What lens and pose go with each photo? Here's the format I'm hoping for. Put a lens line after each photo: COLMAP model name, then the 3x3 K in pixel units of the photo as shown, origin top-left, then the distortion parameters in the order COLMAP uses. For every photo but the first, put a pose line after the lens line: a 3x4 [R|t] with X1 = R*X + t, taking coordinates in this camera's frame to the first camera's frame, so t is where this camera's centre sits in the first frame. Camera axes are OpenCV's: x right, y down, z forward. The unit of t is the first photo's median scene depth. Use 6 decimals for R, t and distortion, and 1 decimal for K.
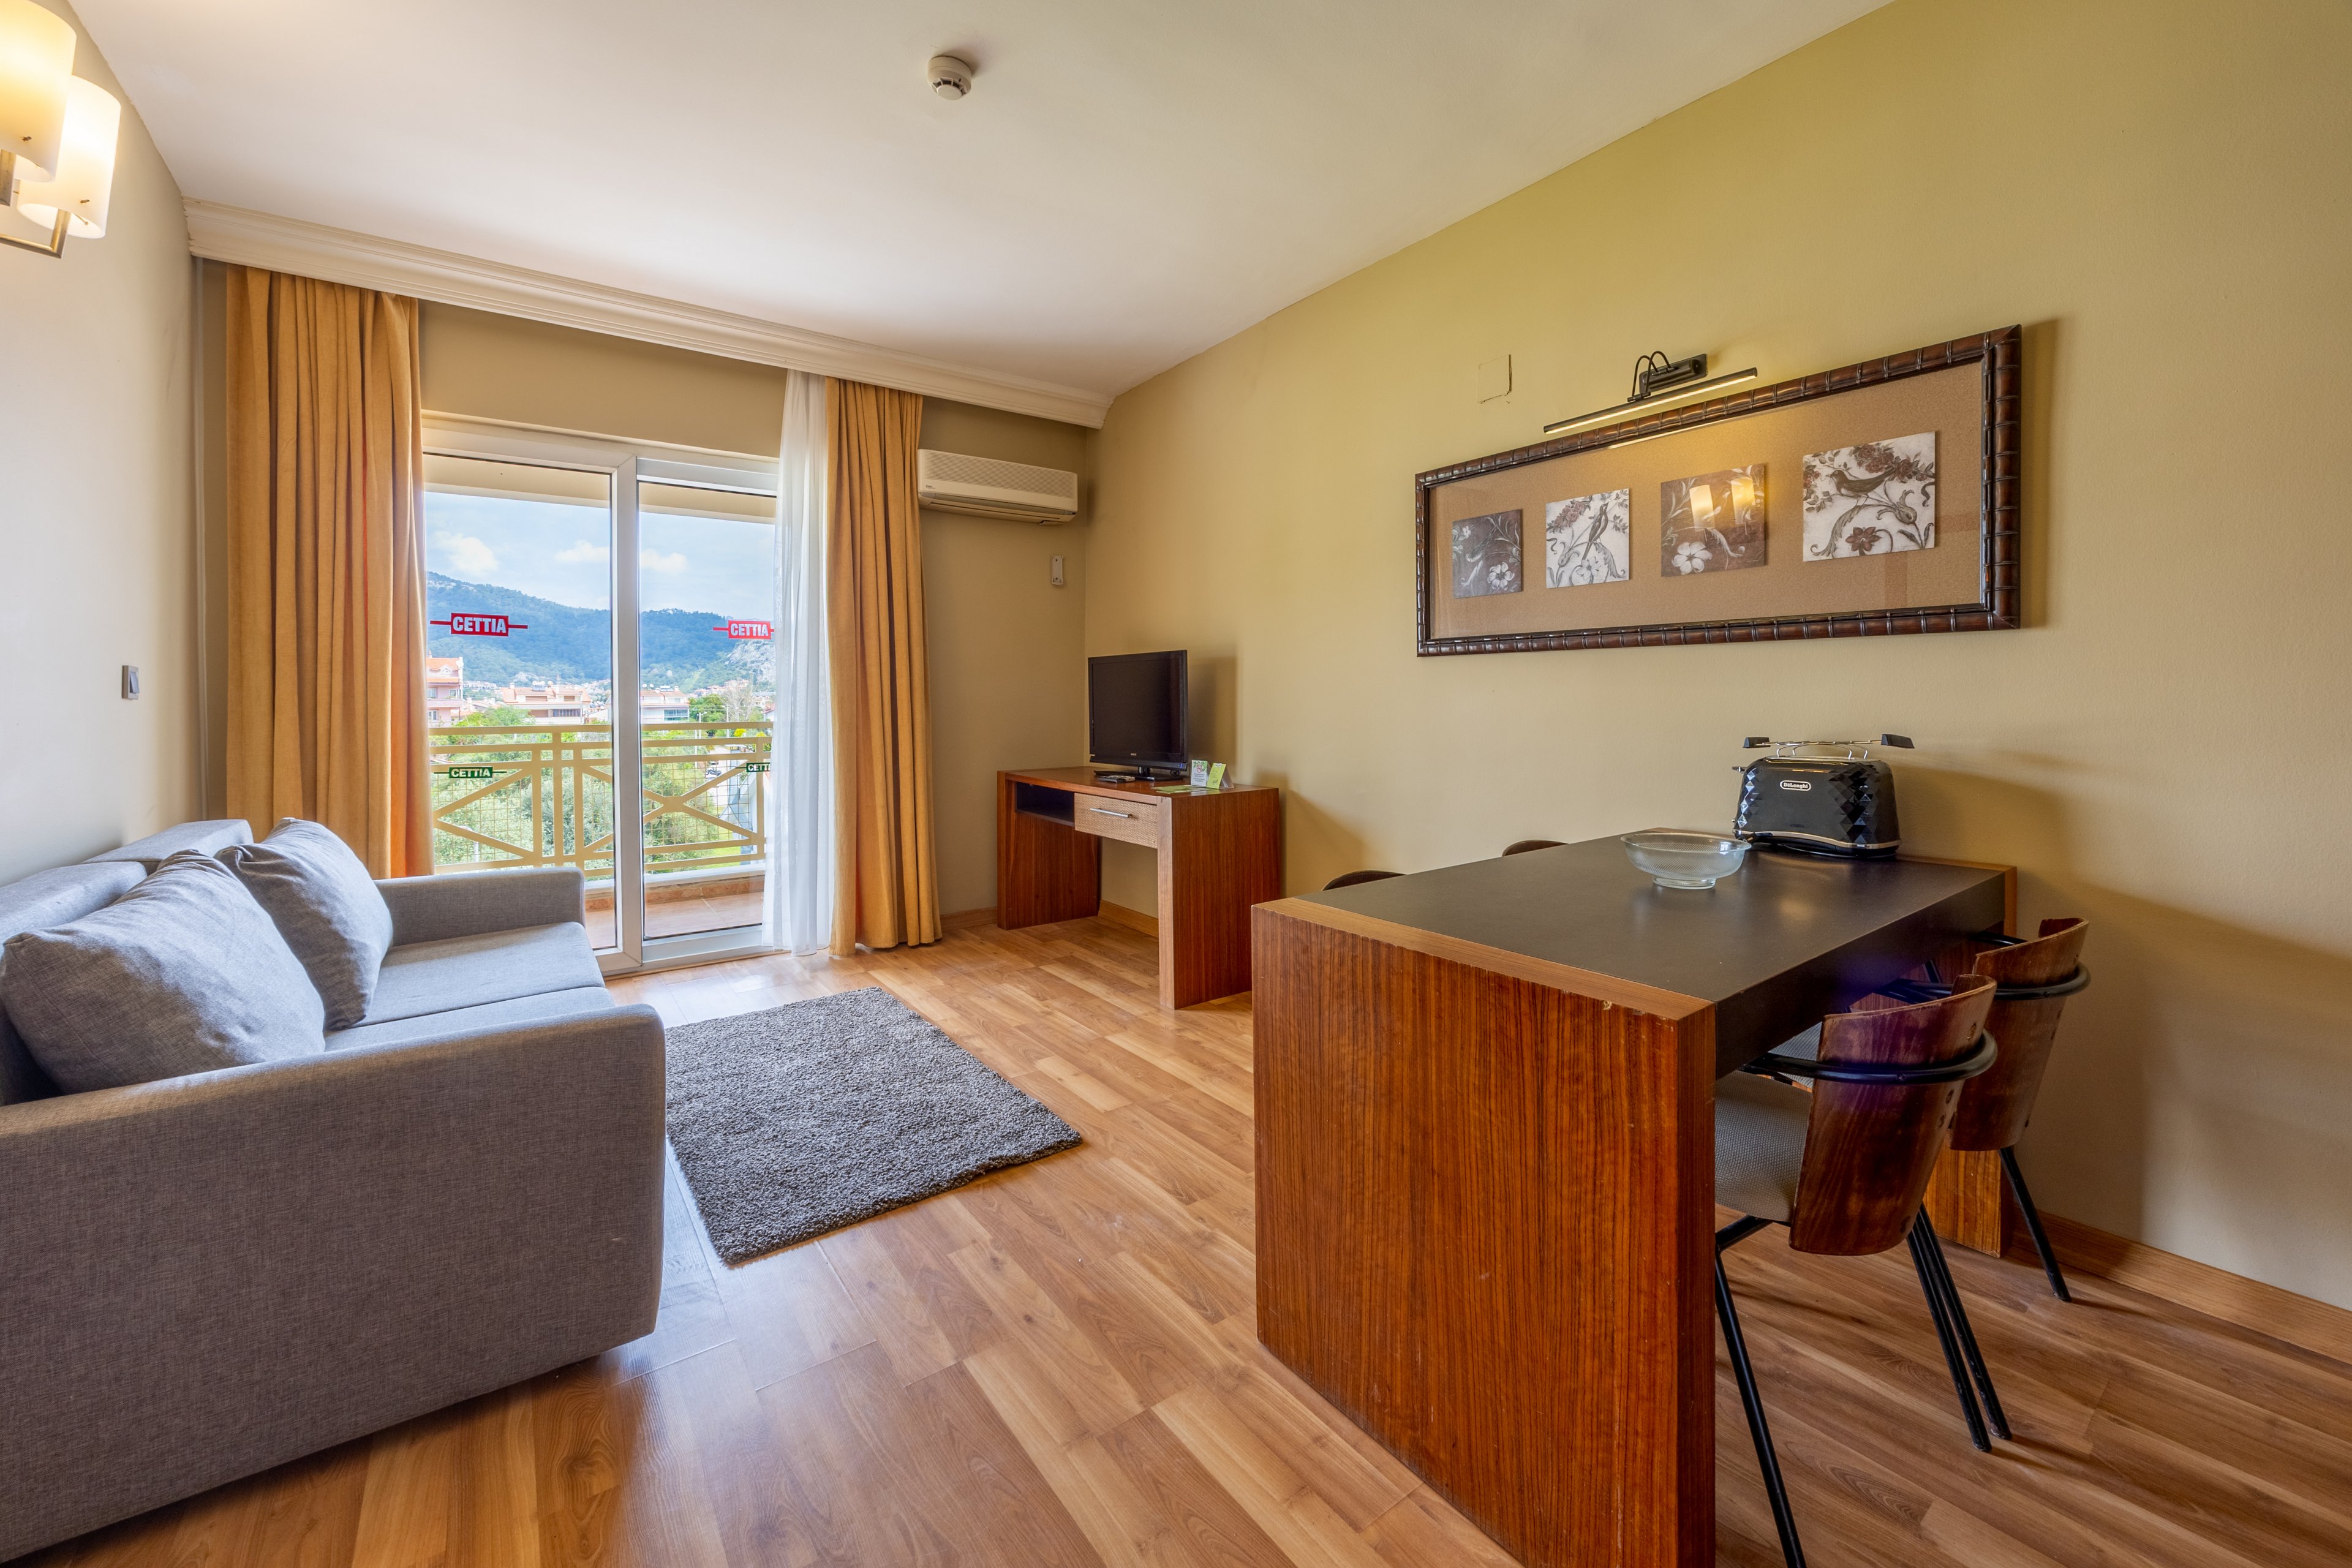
lens RADIAL K [[922.2, 0, 1168.3], [0, 922.2, 698.2], [0, 0, 1]] dist [0.001065, -0.000106]
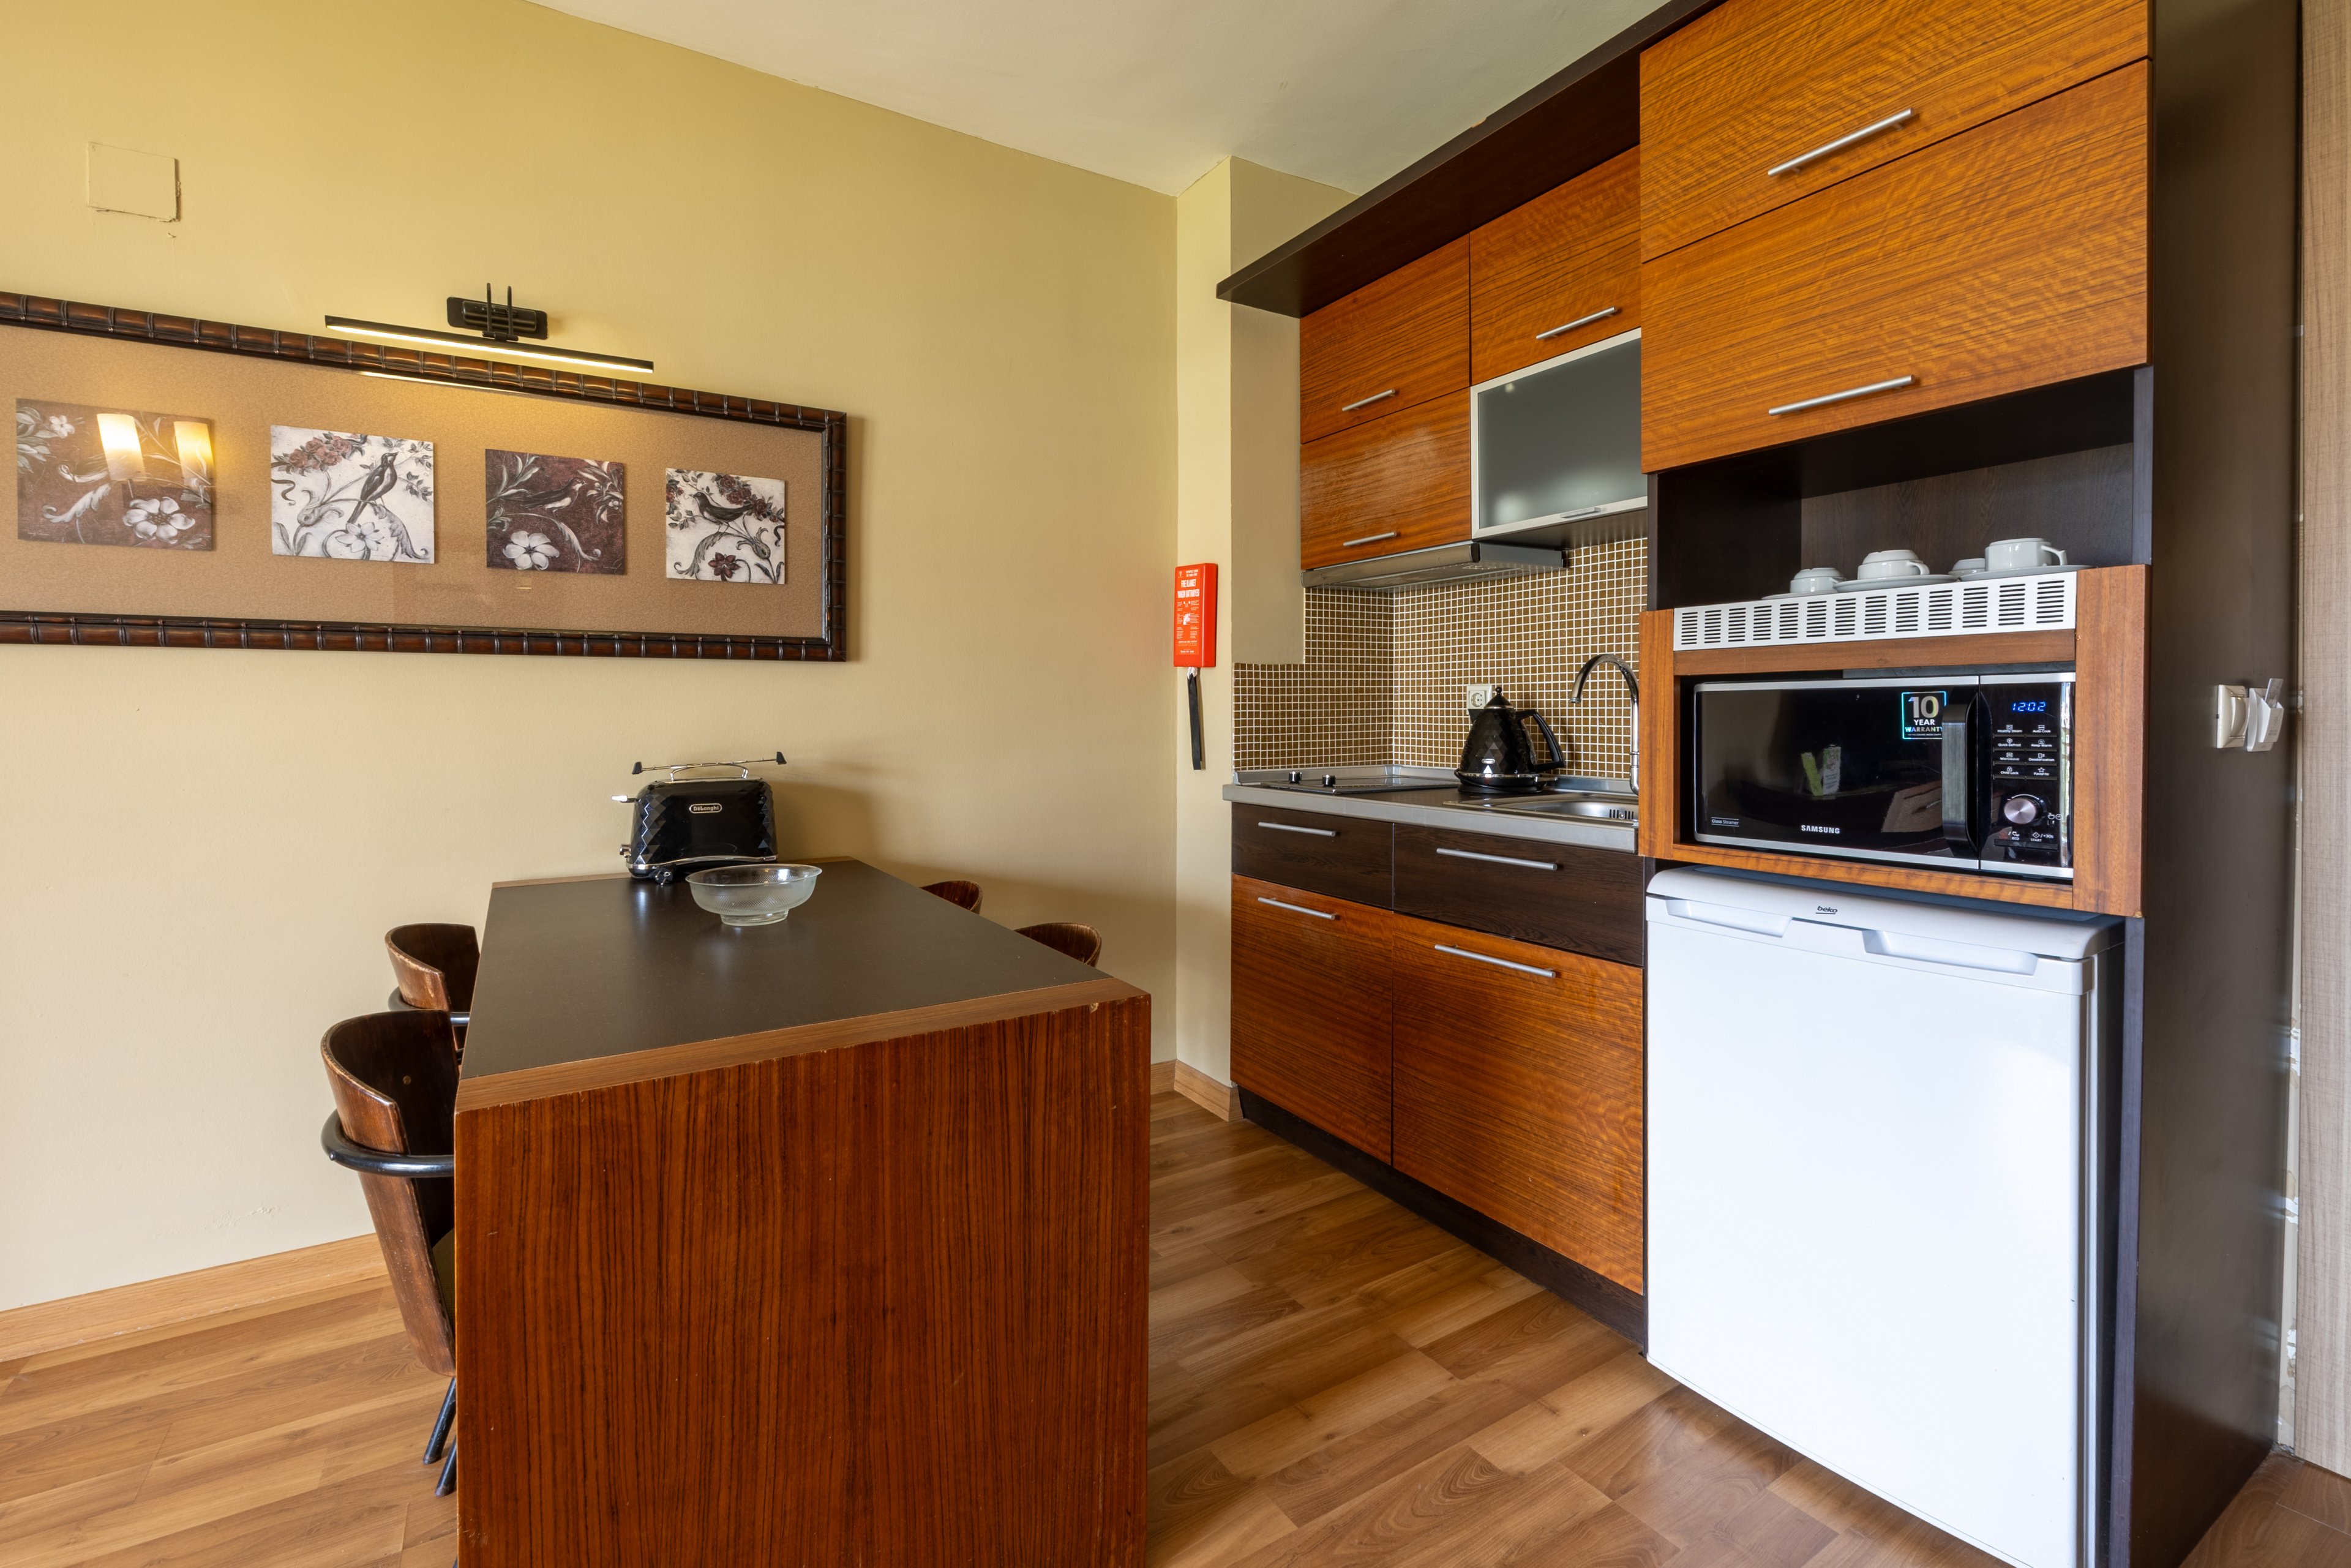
lens RADIAL K [[1016.7, 0, 1164.4], [0, 1016.7, 719.5], [0, 0, 1]] dist [-0.004911, 0.000192]
pose [[0.084301, -0.001868, 0.996439, -0.331384], [0.005492, 0.999984, 0.001410, 0.001318], [-0.996425, 0.005354, 0.084310, 0.402244]]
